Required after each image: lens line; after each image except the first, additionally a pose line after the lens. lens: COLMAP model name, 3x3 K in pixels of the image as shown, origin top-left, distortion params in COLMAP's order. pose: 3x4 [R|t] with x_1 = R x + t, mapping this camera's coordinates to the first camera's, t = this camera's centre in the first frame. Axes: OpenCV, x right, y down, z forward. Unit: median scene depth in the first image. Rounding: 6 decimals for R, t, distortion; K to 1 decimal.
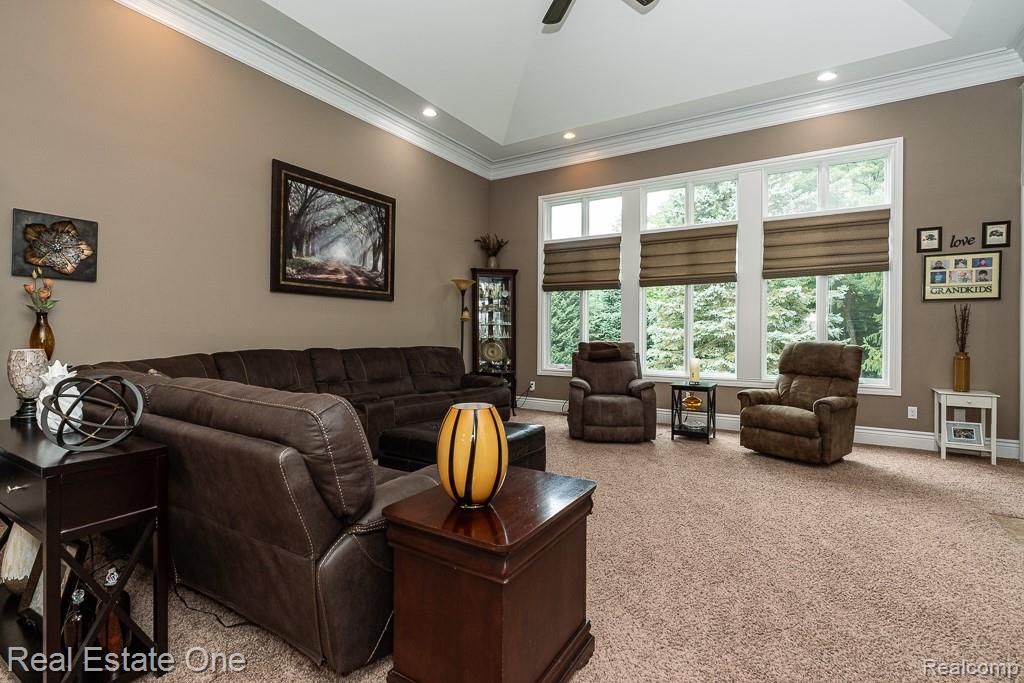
lens RADIAL K [[472.7, 0, 518.4], [0, 472.7, 332.6], [0, 0, 1]] dist [-0.001543, -0.001978]
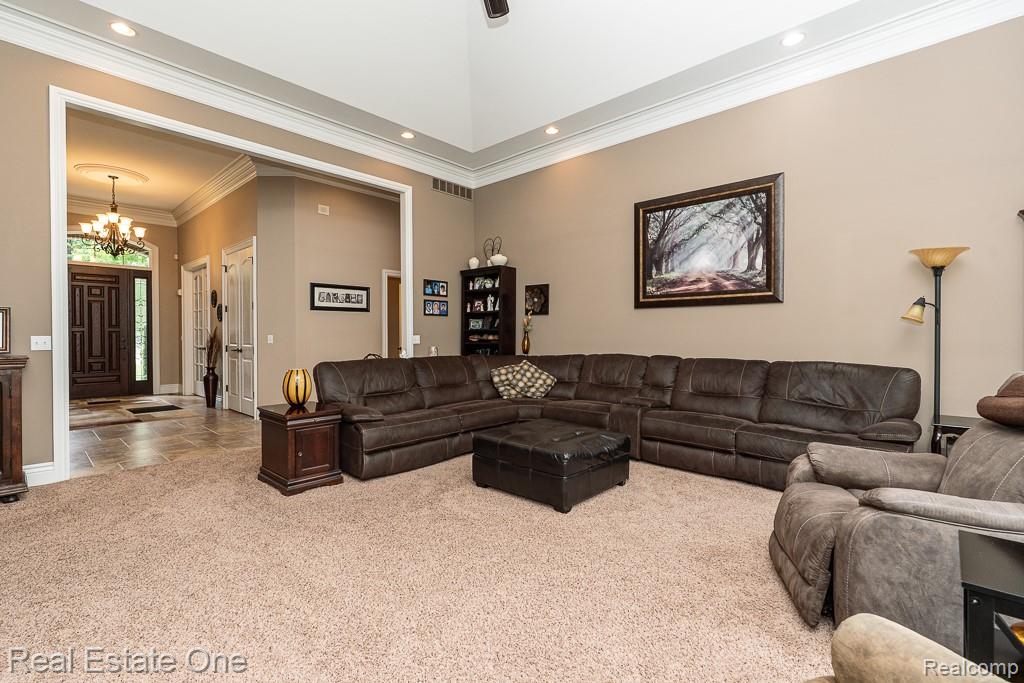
lens RADIAL K [[472.7, 0, 512.0], [0, 472.7, 340.1], [0, 0, 1]] dist [-0.001543, -0.001978]
pose [[-0.195275, 0.004238, -0.980739, 0.619337], [-0.001139, 0.999989, 0.004548, -0.006437], [0.980748, 0.002005, -0.195269, 0.731001]]
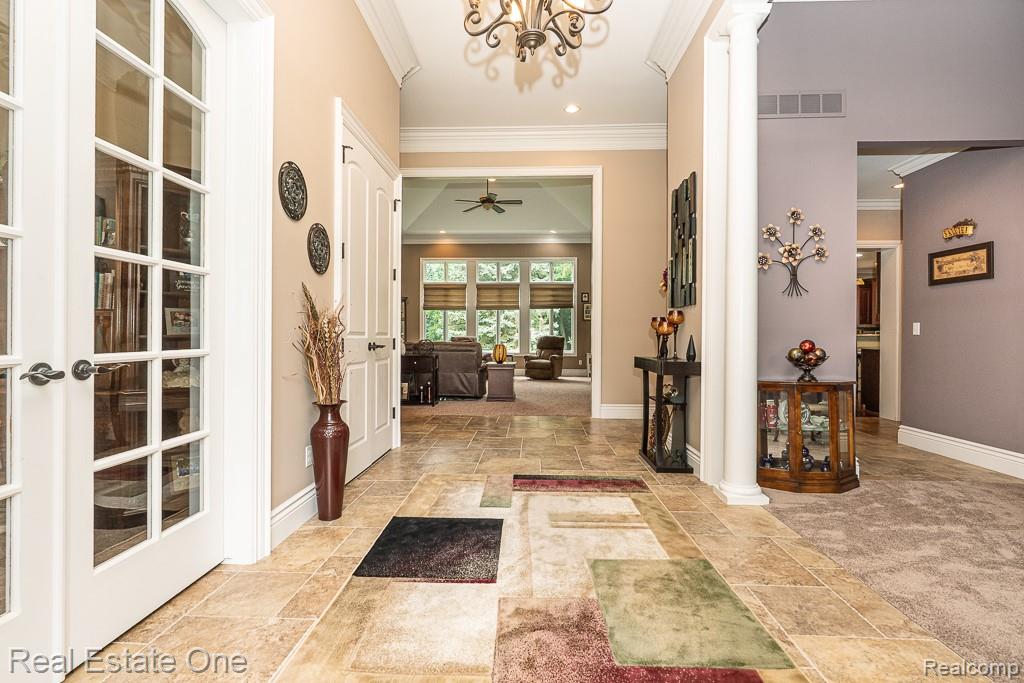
lens RADIAL K [[472.7, 0, 515.9], [0, 472.7, 337.5], [0, 0, 1]] dist [-0.001543, -0.001978]
pose [[0.870400, -0.003786, 0.492331, -0.872640], [0.002184, 0.999990, 0.003829, 0.022468], [-0.492341, -0.002257, 0.870400, -1.259142]]
